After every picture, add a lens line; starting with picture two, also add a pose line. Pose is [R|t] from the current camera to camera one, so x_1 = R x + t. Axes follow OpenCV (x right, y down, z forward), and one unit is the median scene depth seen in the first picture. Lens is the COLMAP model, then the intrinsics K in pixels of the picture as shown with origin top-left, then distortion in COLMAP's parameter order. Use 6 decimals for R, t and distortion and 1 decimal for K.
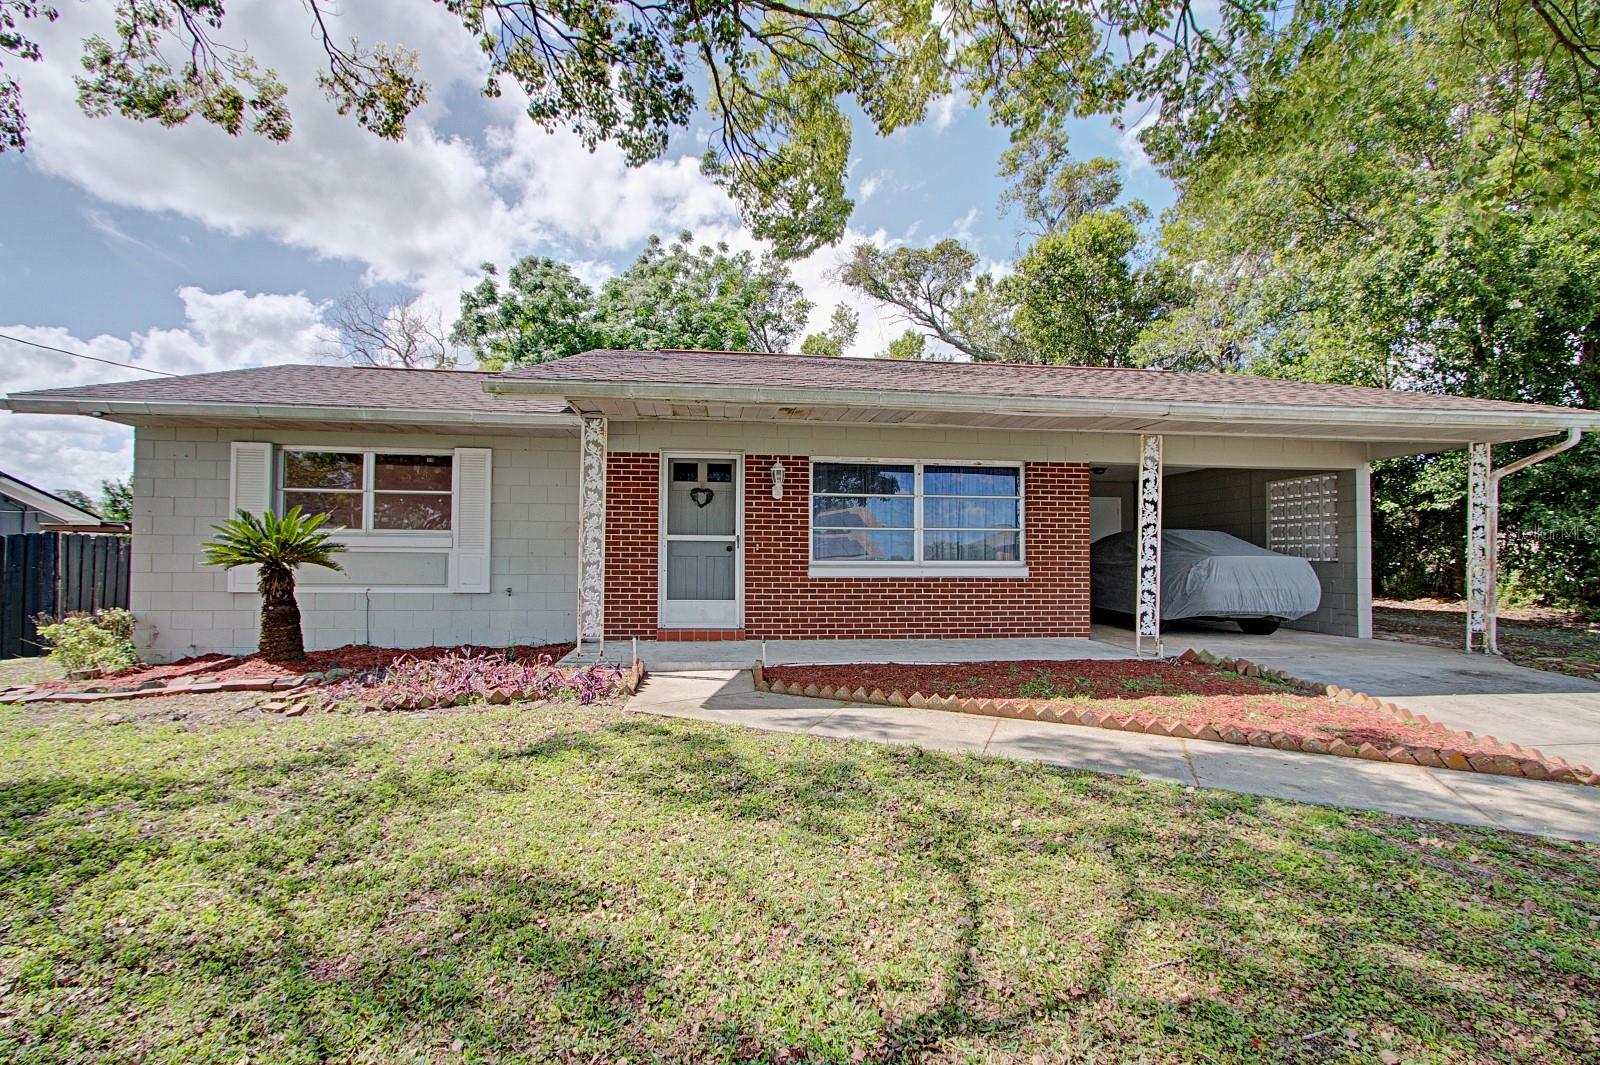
lens RADIAL K [[711.4, 0, 790.8], [0, 711.4, 543.5], [0, 0, 1]] dist [-0.047386, 0.048257]
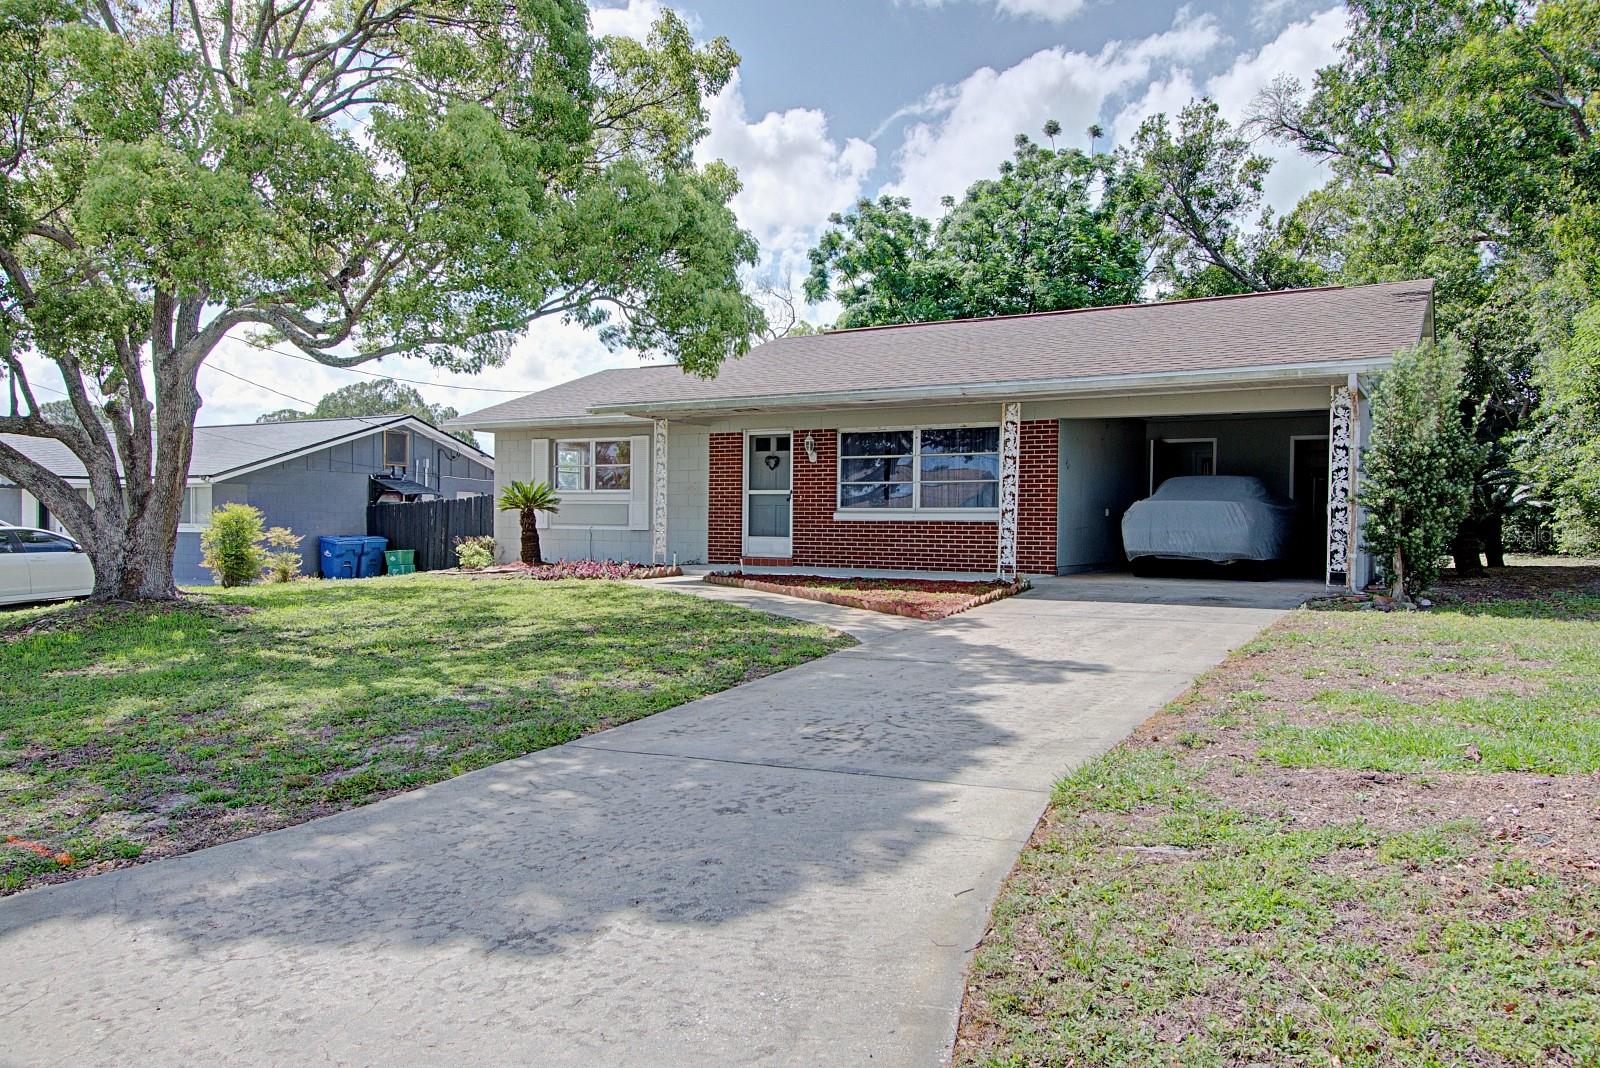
lens RADIAL K [[1101.6, 0, 820.7], [0, 1101.6, 540.5], [0, 0, 1]] dist [0.042179, -0.000424]
pose [[0.807426, 0.010460, -0.589877, 1.221880], [0.008678, 0.999524, 0.029601, 0.023664], [0.589906, -0.029019, 0.806951, -0.673470]]
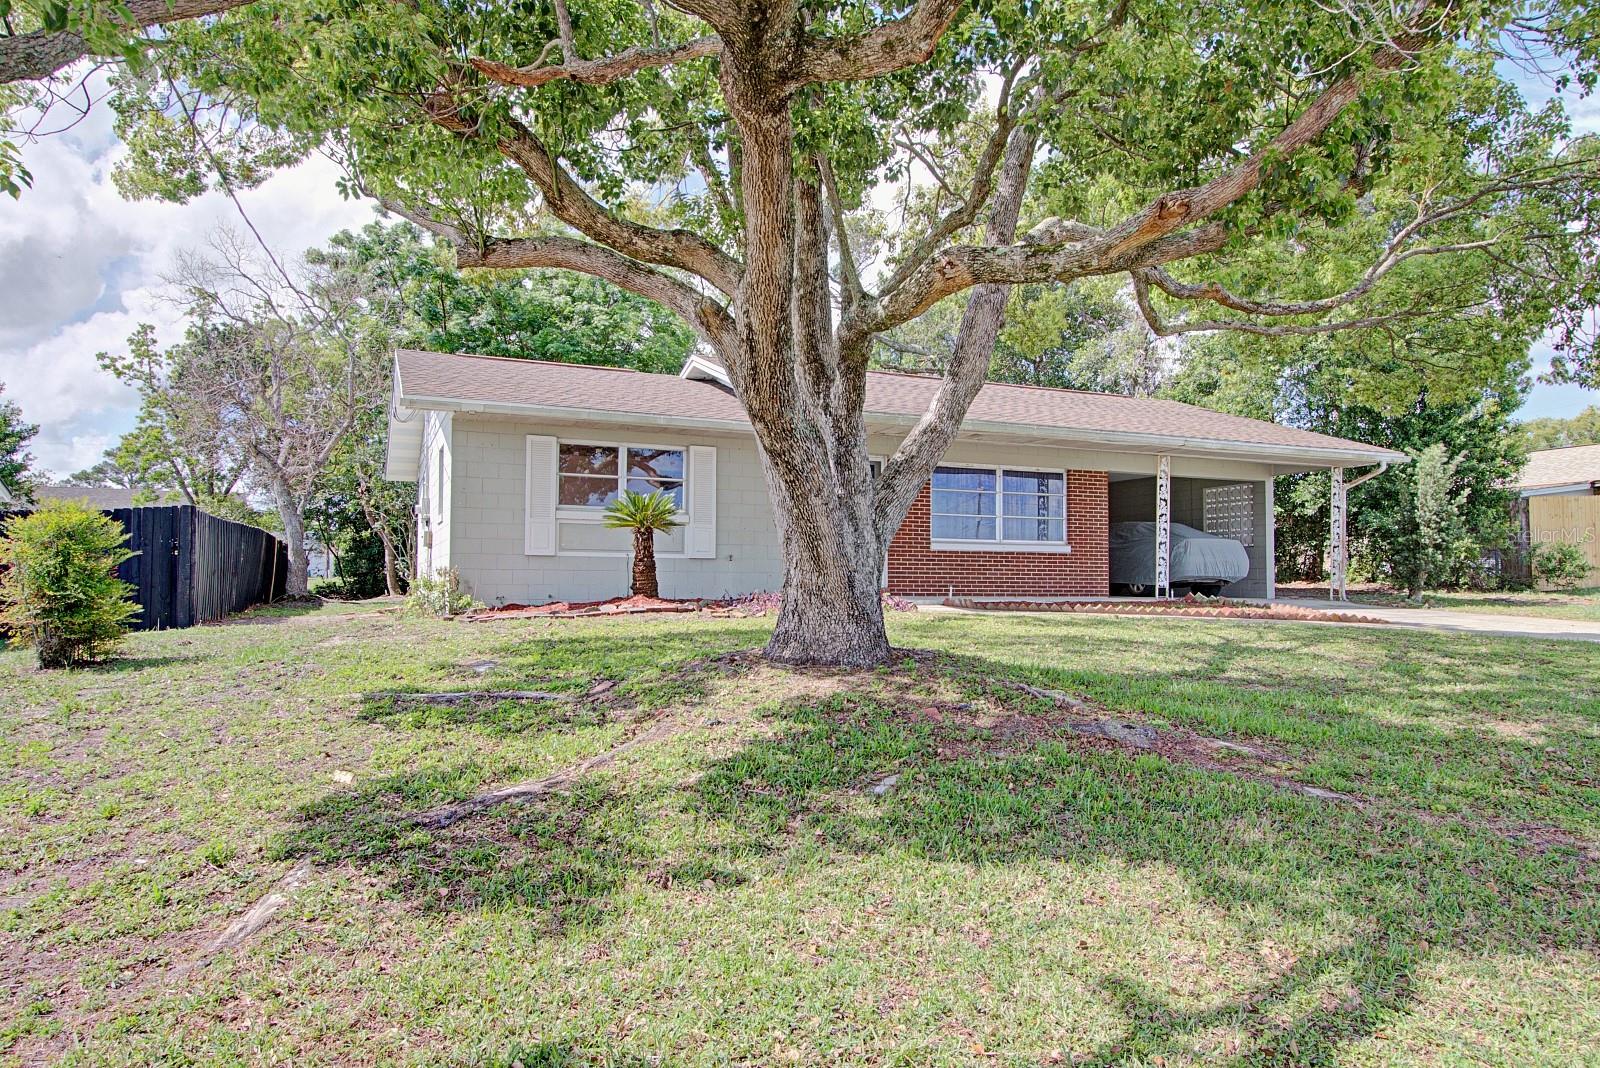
lens RADIAL K [[976.9, 0, 800.0], [0, 976.9, 534.0], [0, 0, 1]] dist [0.057040, -0.000172]
pose [[0.959452, 0.013610, 0.281542, -0.745752], [-0.006232, 0.999614, -0.027082, 0.068979], [-0.281802, 0.024229, 0.959167, -0.726524]]
